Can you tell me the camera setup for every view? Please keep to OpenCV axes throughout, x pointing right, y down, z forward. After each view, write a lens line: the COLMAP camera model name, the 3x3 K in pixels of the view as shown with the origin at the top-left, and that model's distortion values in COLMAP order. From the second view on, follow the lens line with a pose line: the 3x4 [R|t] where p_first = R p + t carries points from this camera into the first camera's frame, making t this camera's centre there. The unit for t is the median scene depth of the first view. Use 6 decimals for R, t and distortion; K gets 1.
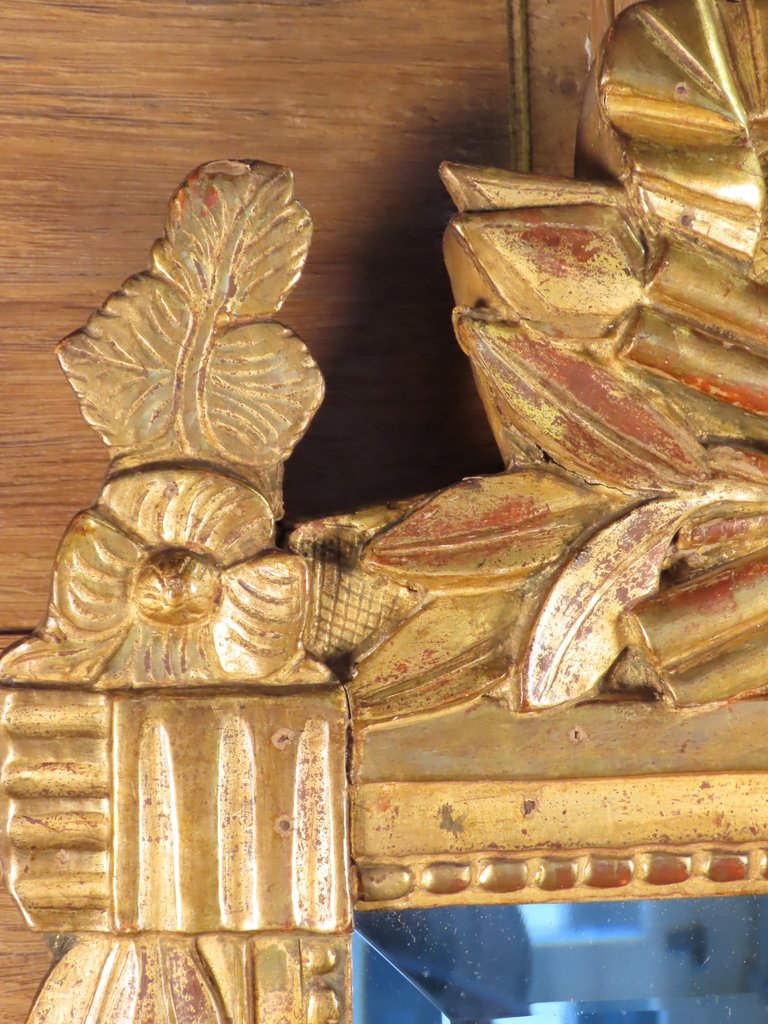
lens RADIAL K [[1830.1, 0, 394.4], [0, 1830.1, 532.3], [0, 0, 1]] dist [-0.072332, 0.000000]
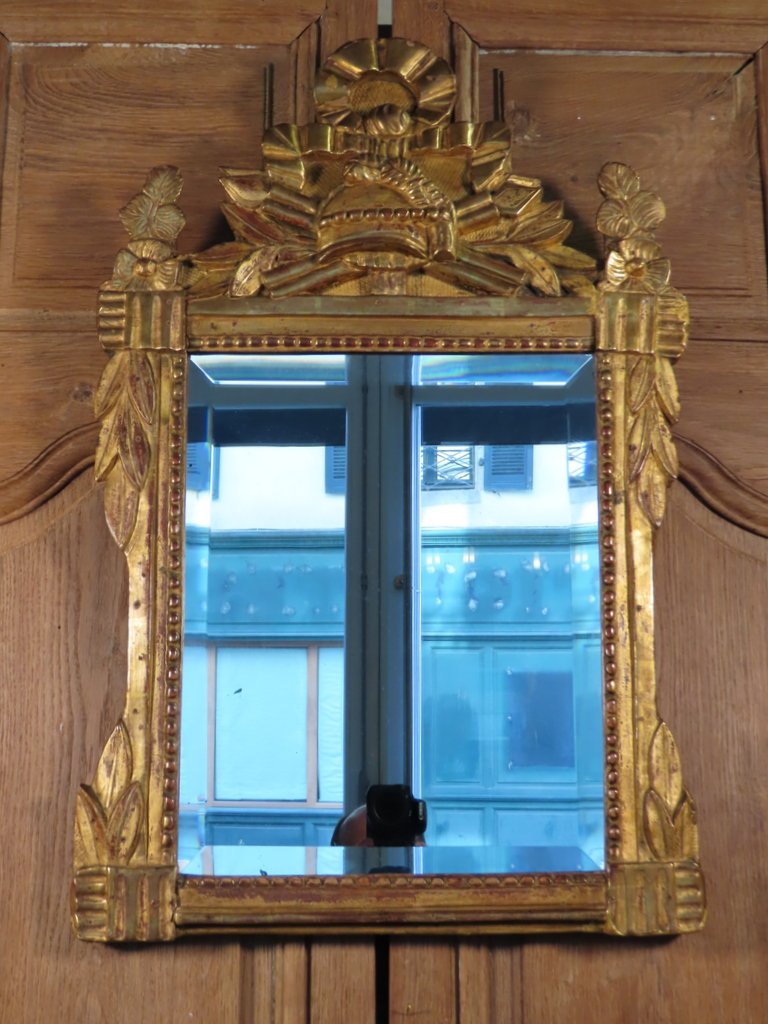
lens RADIAL K [[1466.9, 0, 381.0], [0, 1466.9, 539.2], [0, 0, 1]] dist [-0.007325, 0.000000]
pose [[0.990564, -0.008418, -0.136791, 0.793613], [-0.014861, 0.985629, -0.168268, 1.106298], [0.136242, 0.168713, 0.976204, -1.873980]]
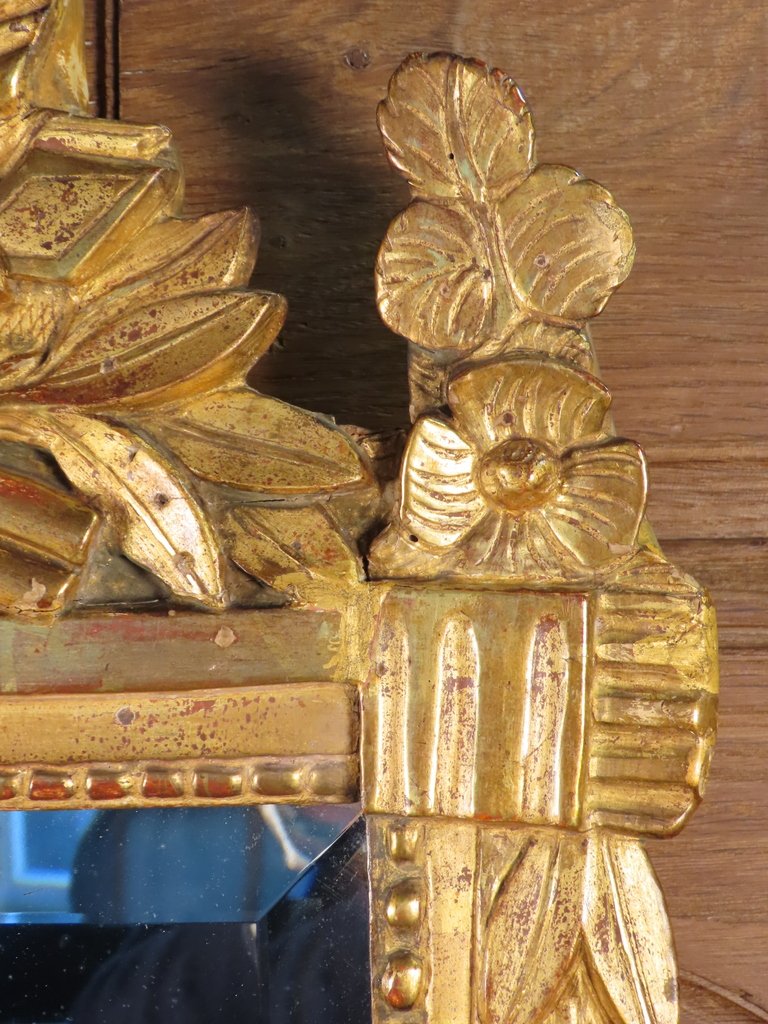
lens RADIAL K [[1830.1, 0, 398.9], [0, 1830.1, 533.5], [0, 0, 1]] dist [-0.072332, 0.000000]
pose [[0.981629, -0.004576, -0.190747, 1.035956], [0.008625, 0.999755, 0.020404, 0.022323], [0.190606, -0.021675, 0.981427, 0.115838]]
